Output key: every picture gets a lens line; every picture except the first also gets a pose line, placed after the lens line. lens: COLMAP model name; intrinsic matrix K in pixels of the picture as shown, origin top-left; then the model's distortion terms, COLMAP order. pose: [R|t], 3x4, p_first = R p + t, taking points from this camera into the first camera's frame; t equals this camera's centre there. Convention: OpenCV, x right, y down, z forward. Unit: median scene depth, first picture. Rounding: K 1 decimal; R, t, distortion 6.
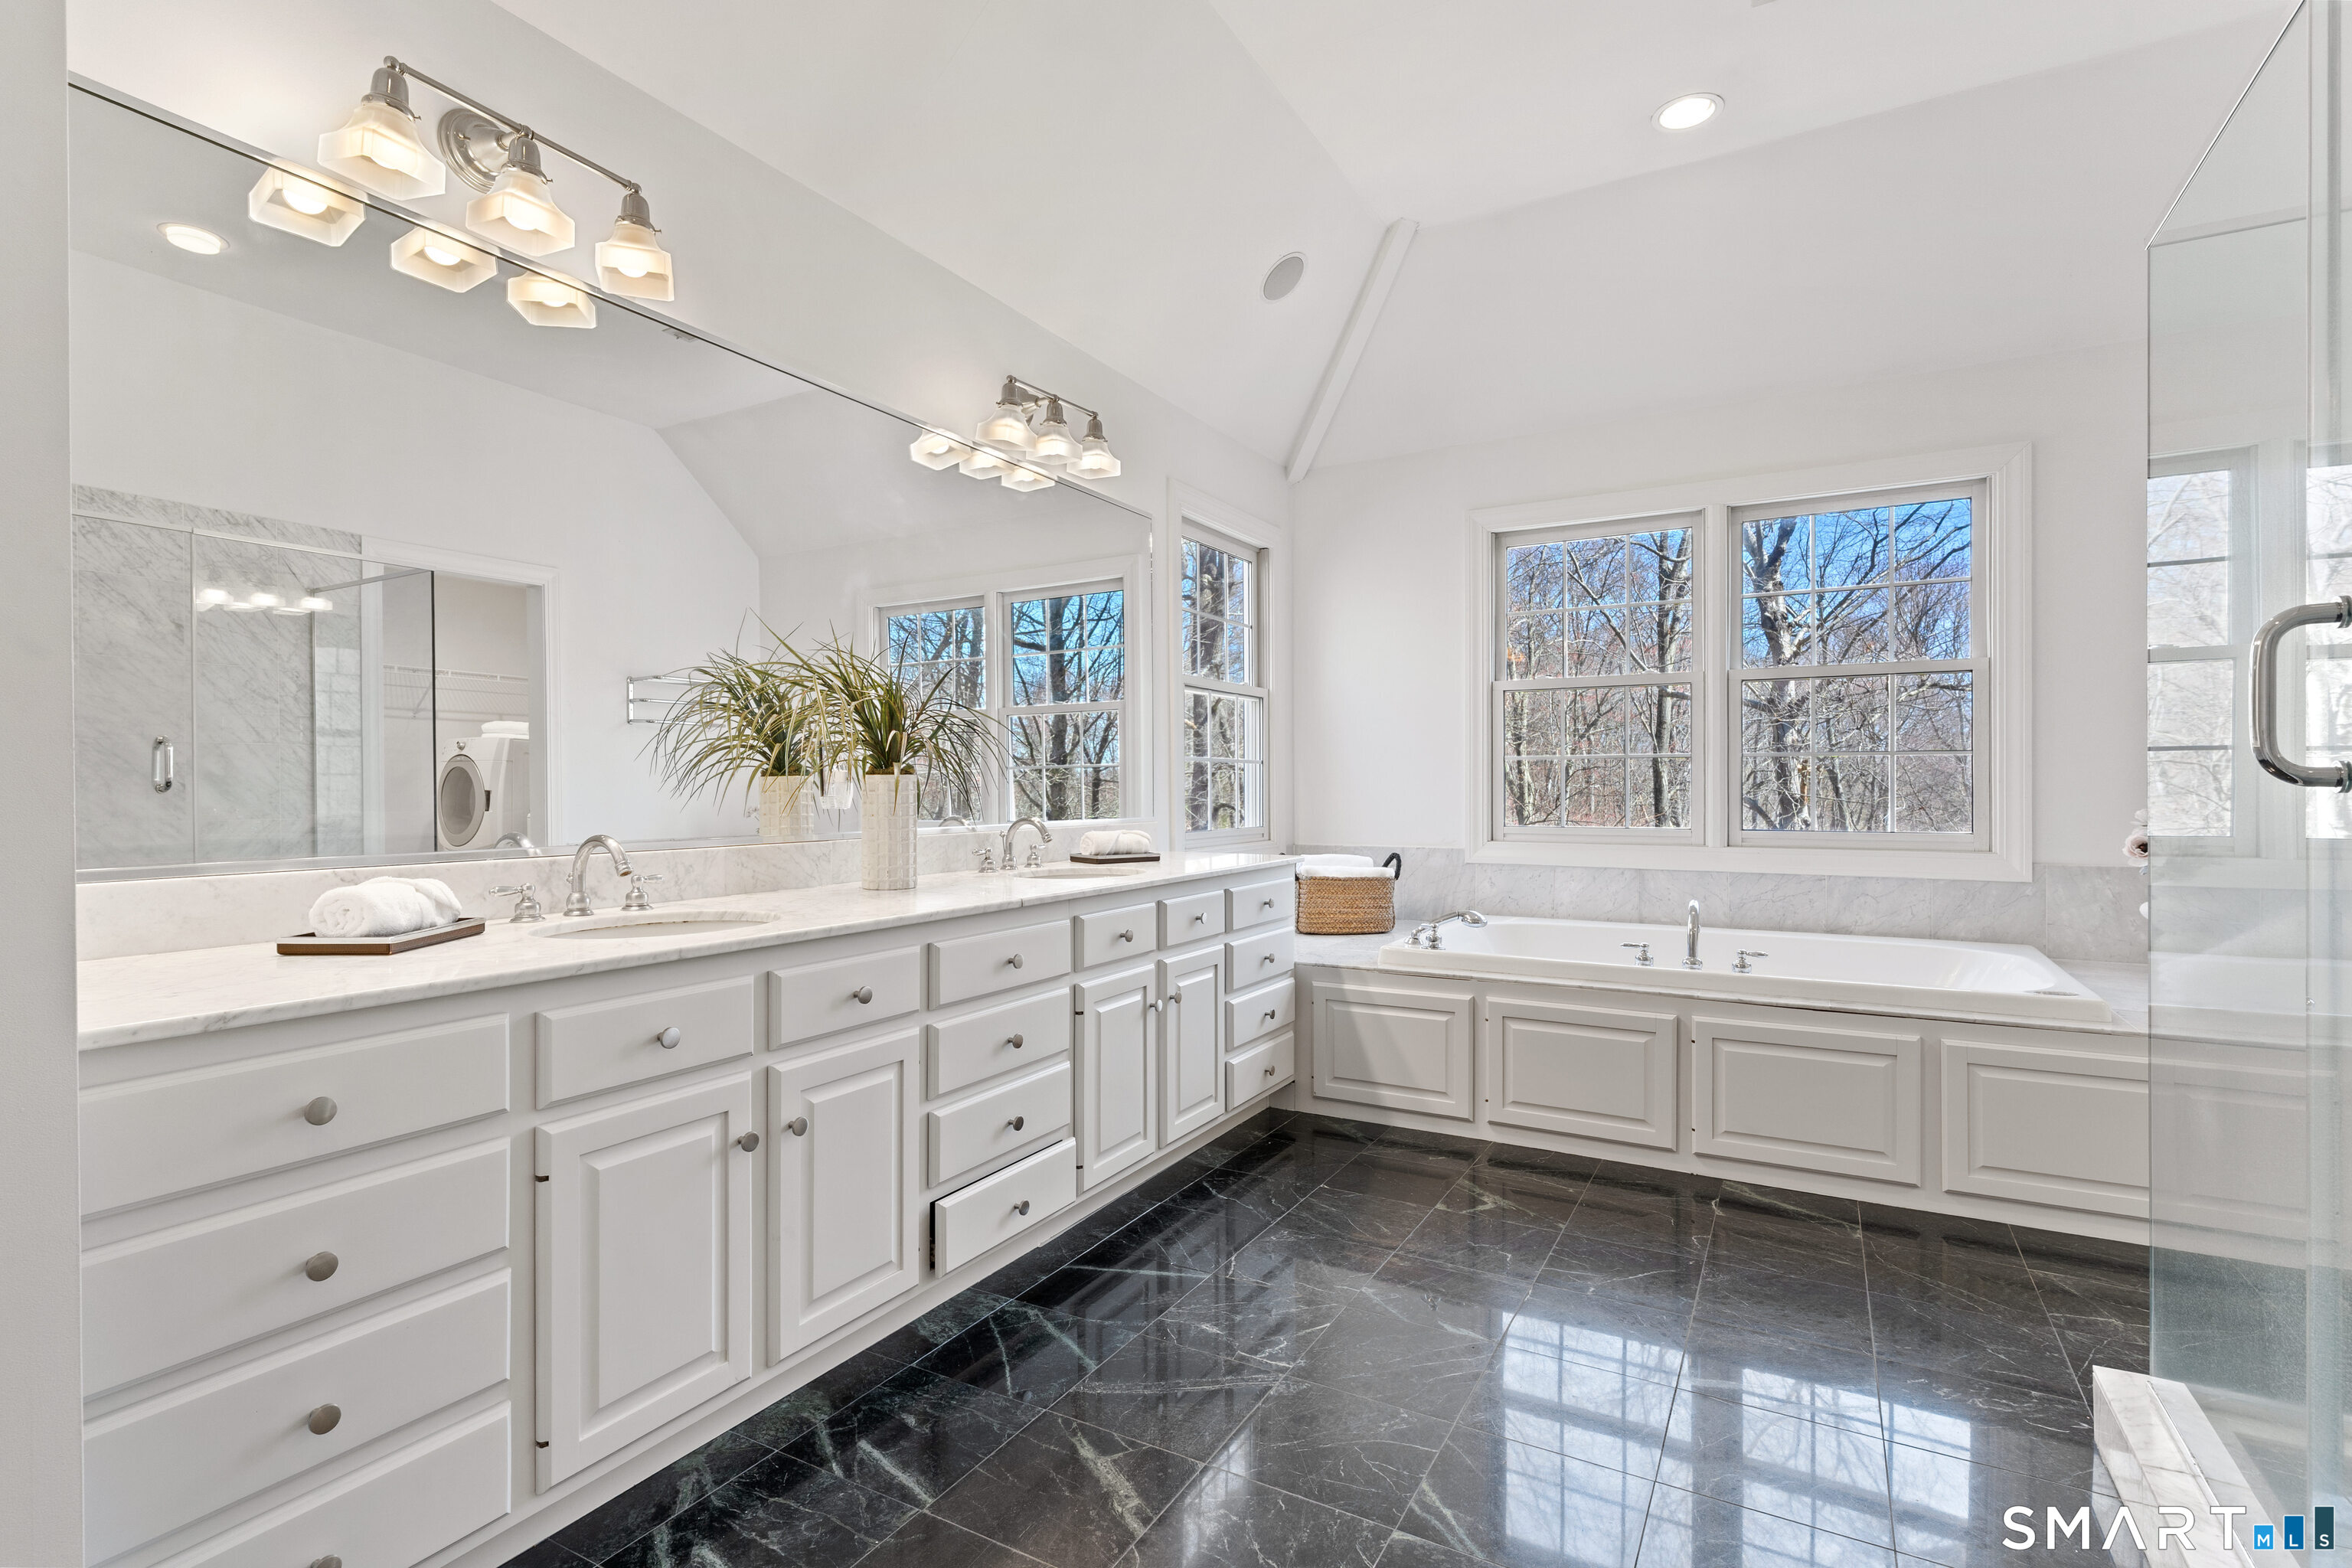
lens RADIAL K [[1141.5, 0, 1147.4], [0, 1141.5, 788.1], [0, 0, 1]] dist [0.004172, 0.000453]
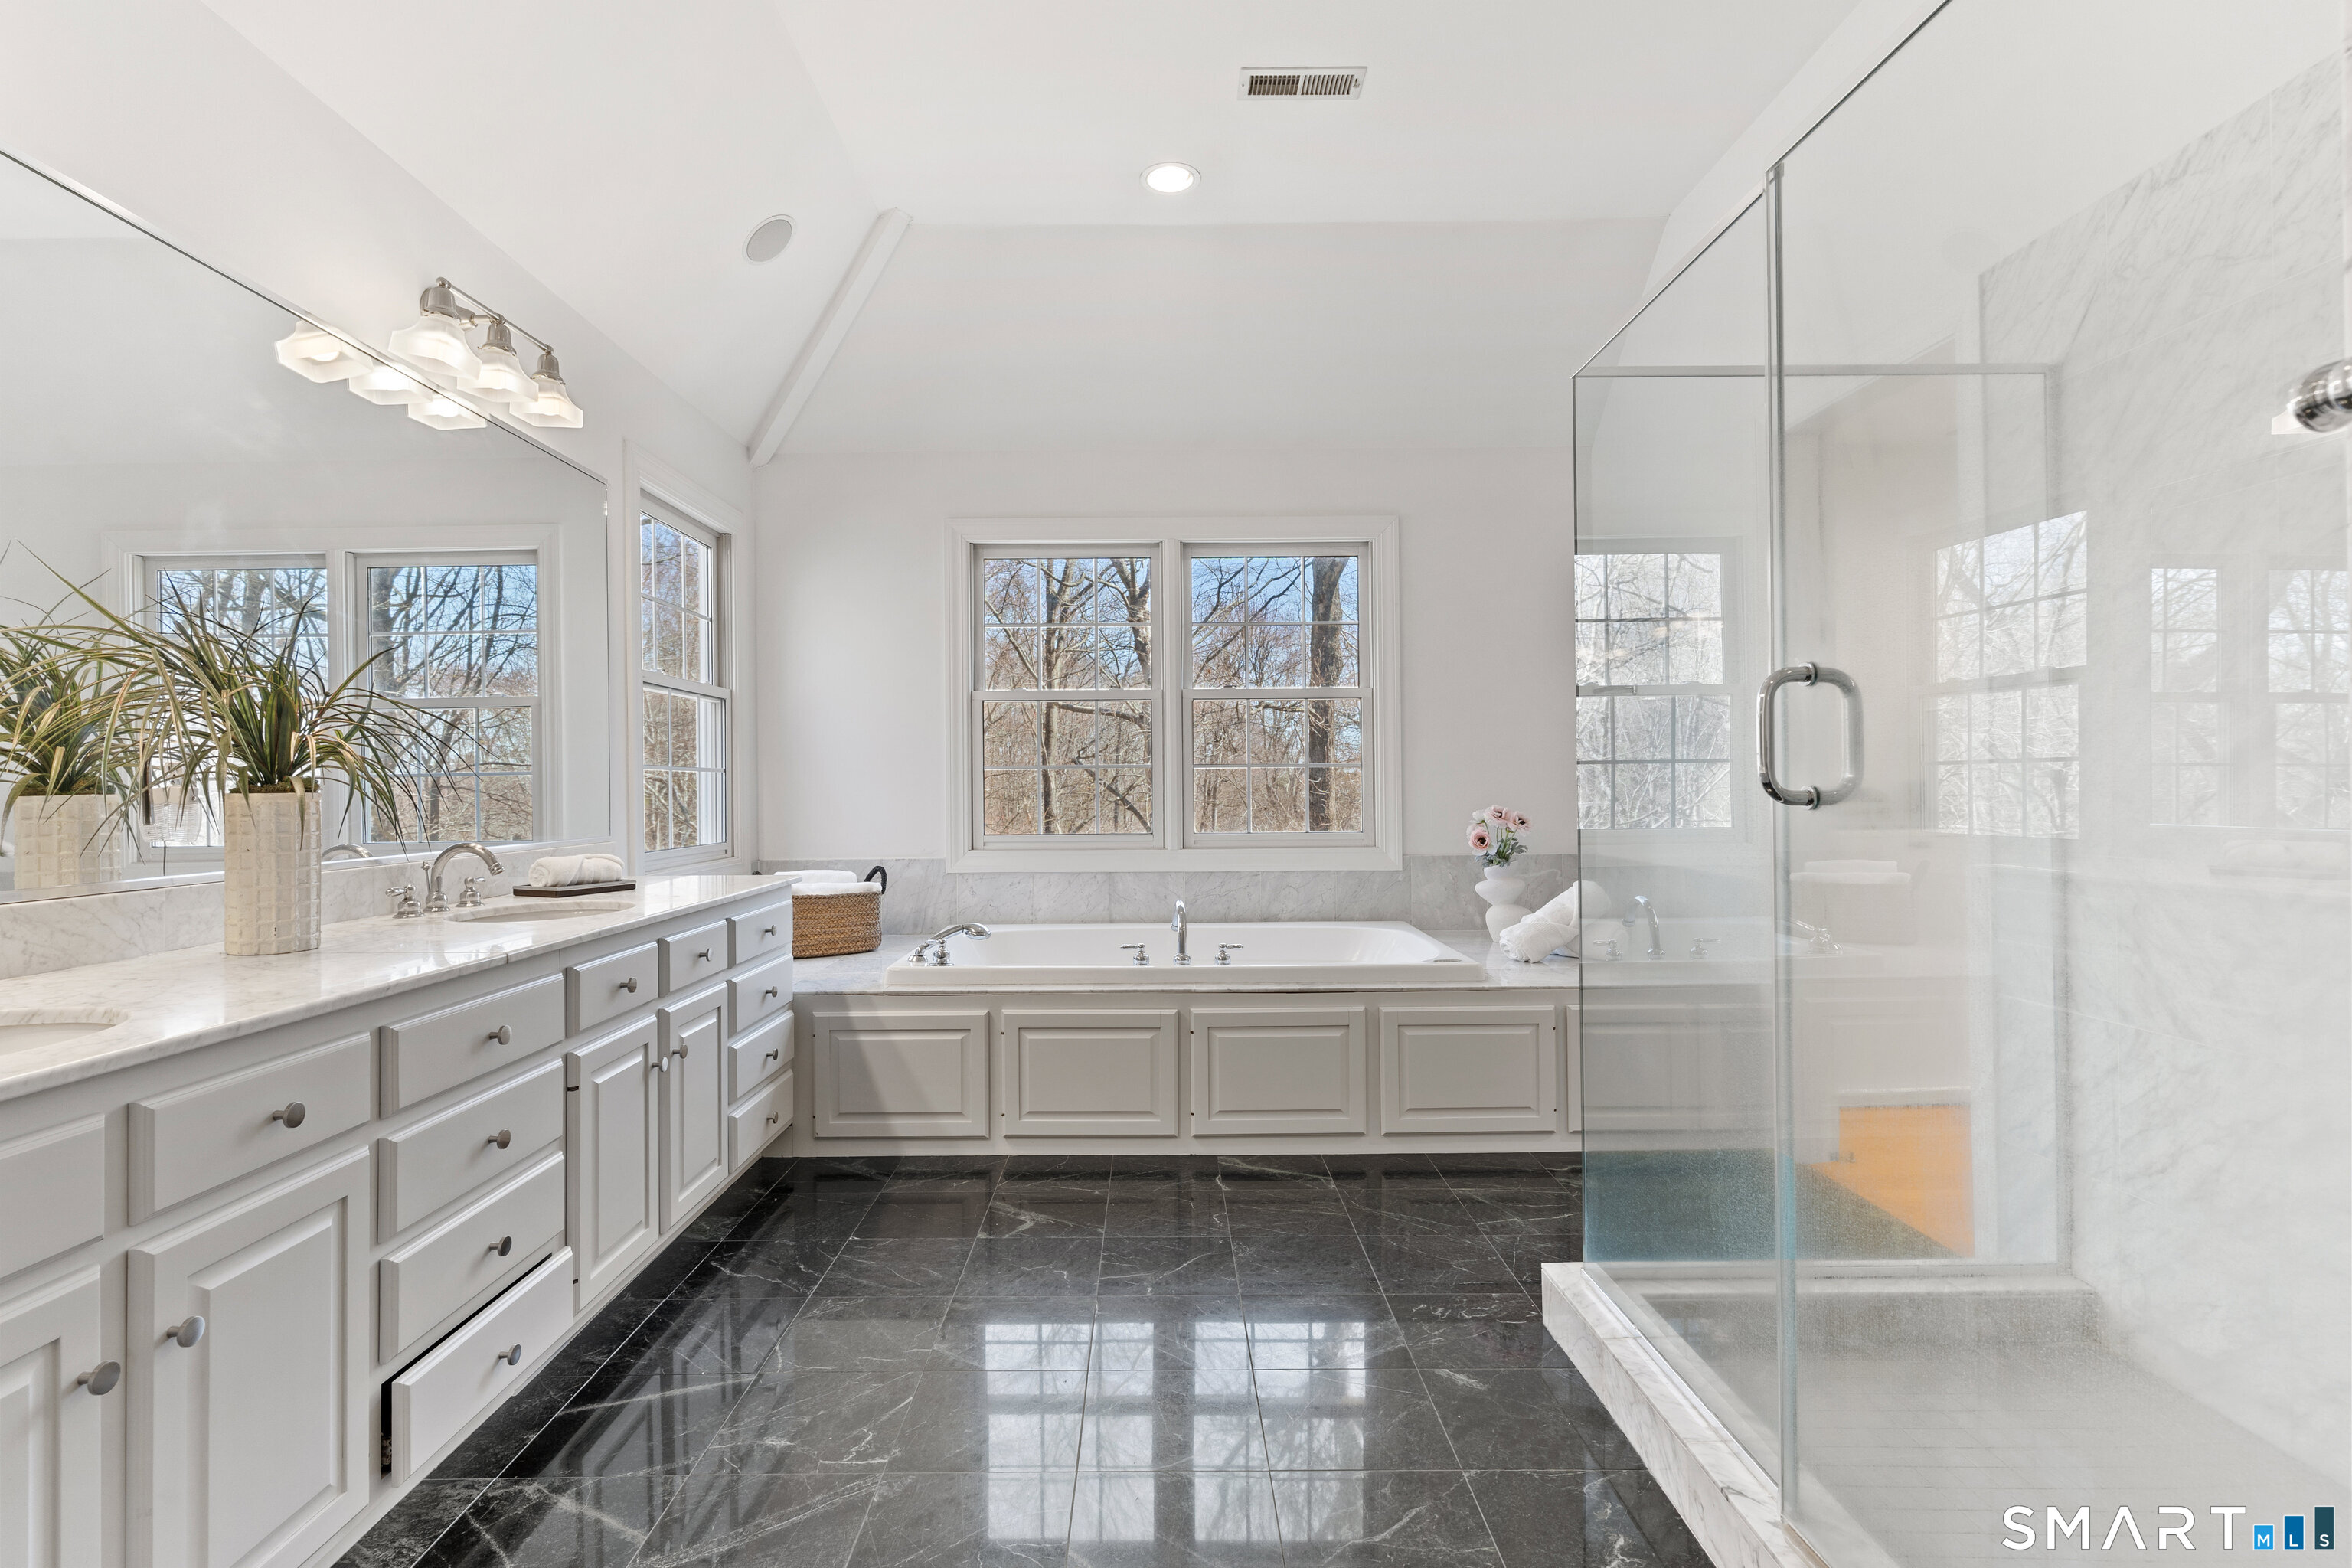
lens RADIAL K [[1136.4, 0, 1169.4], [0, 1136.4, 777.9], [0, 0, 1]] dist [0.001783, -0.000159]
pose [[0.859290, -0.000749, 0.511487, -0.085738], [0.007259, 0.999916, -0.010731, -0.007316], [-0.511437, 0.012934, 0.859224, 0.077777]]
